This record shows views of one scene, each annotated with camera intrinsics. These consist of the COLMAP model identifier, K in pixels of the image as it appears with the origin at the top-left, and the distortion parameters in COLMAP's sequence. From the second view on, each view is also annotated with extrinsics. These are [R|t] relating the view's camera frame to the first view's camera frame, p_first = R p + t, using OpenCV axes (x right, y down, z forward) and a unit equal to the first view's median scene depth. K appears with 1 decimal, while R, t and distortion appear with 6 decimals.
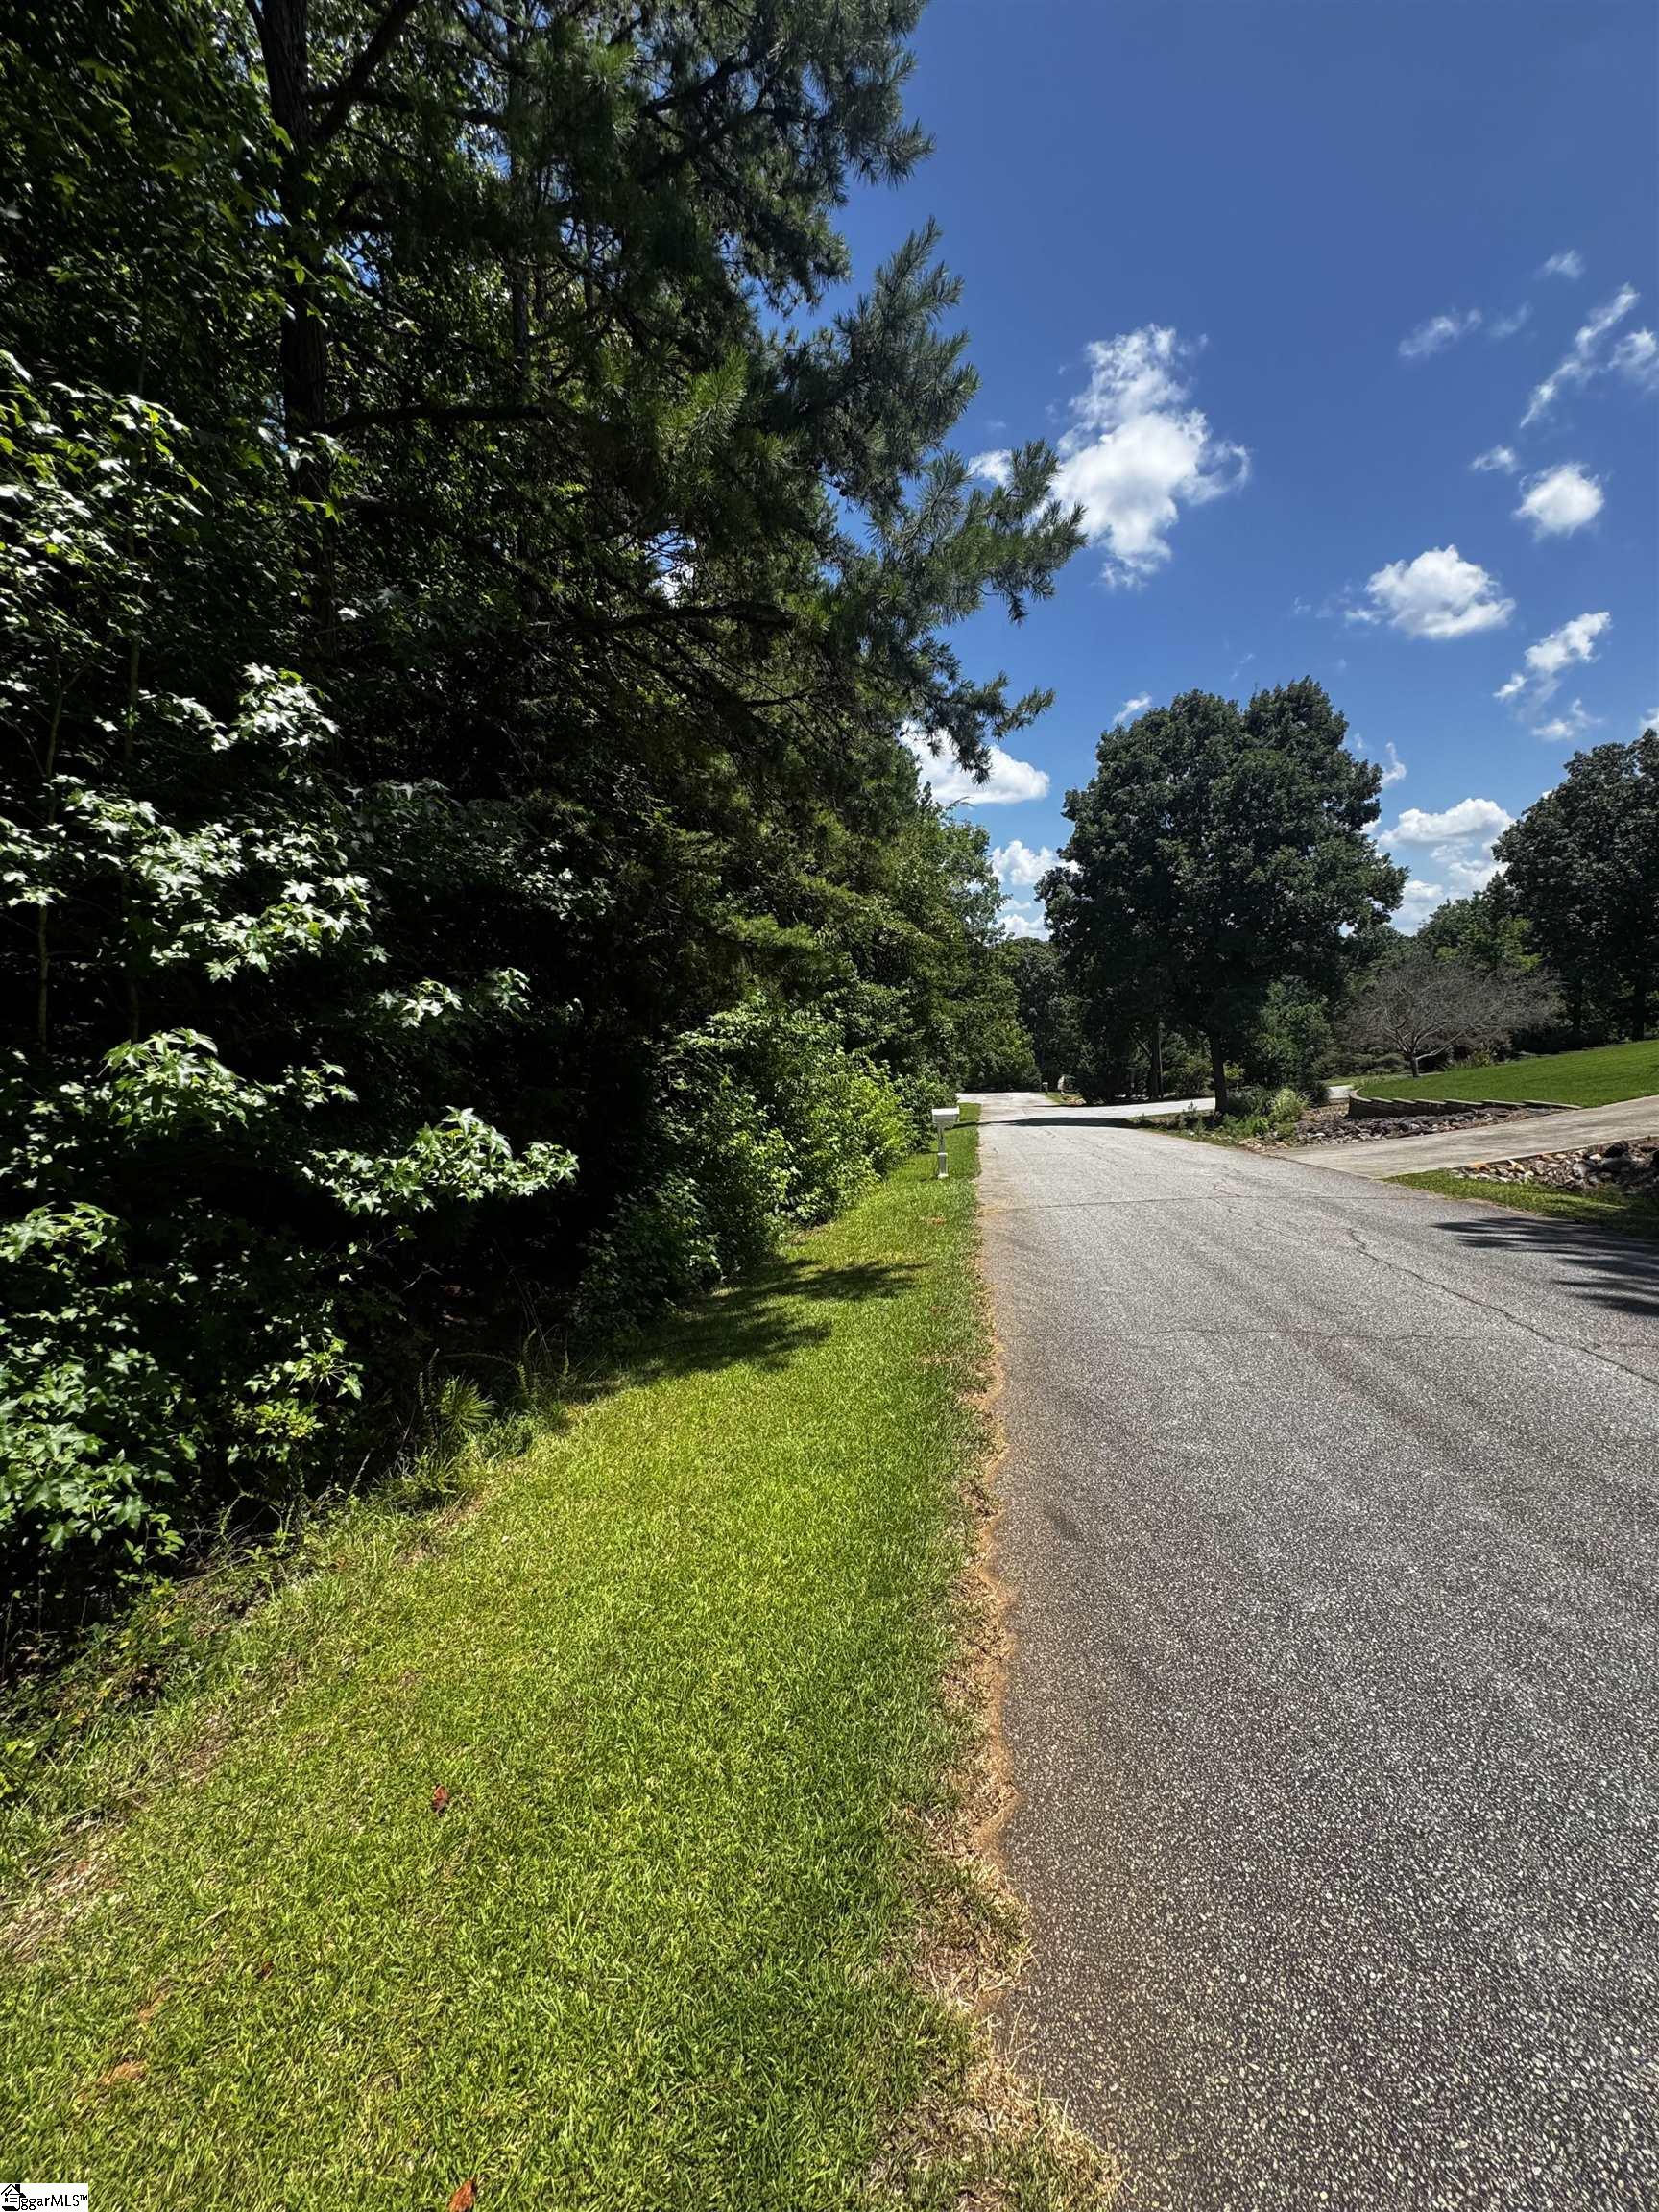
lens RADIAL K [[899.2, 0, 829.5], [0, 899.2, 1106.0], [0, 0, 1]] dist [0.015974, 0.000040]
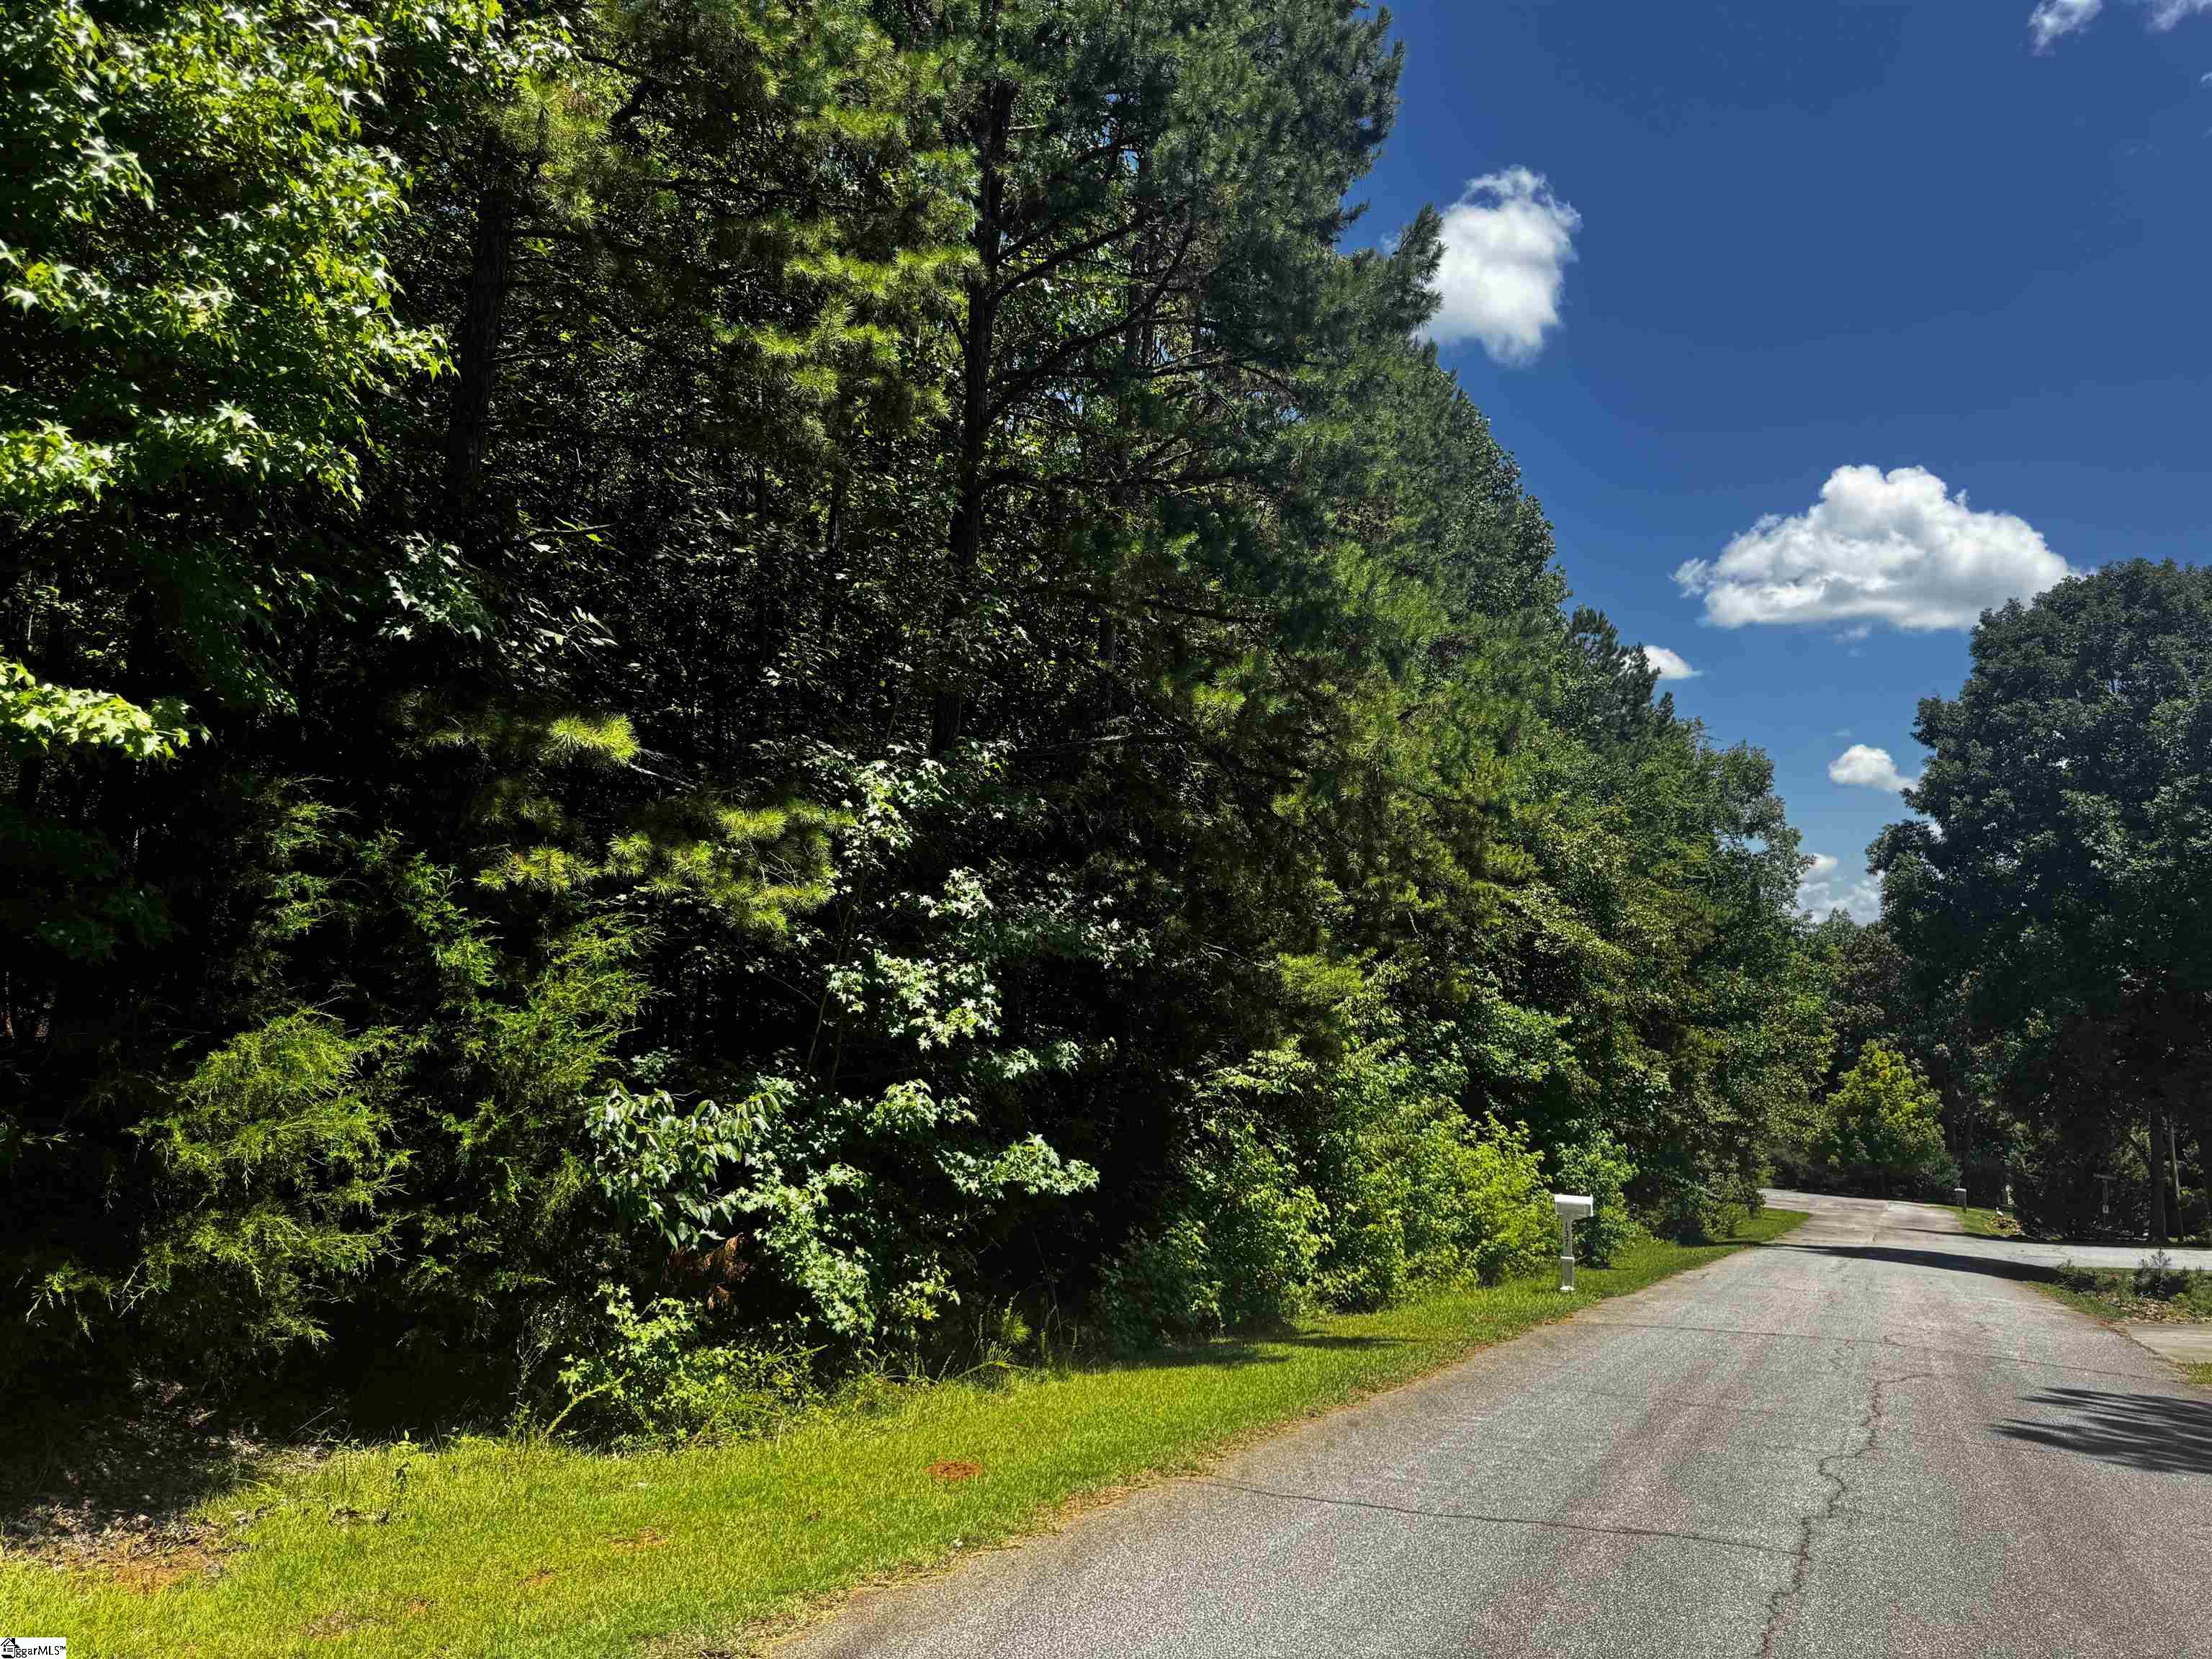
lens RADIAL K [[1559.3, 0, 1106.0], [0, 1559.3, 829.5], [0, 0, 1]] dist [0.026831, -0.000247]
pose [[0.958719, 0.044716, -0.280819, 0.230109], [-0.102267, 0.975701, -0.193775, 0.000414], [0.265330, 0.214495, 0.939996, -0.824923]]
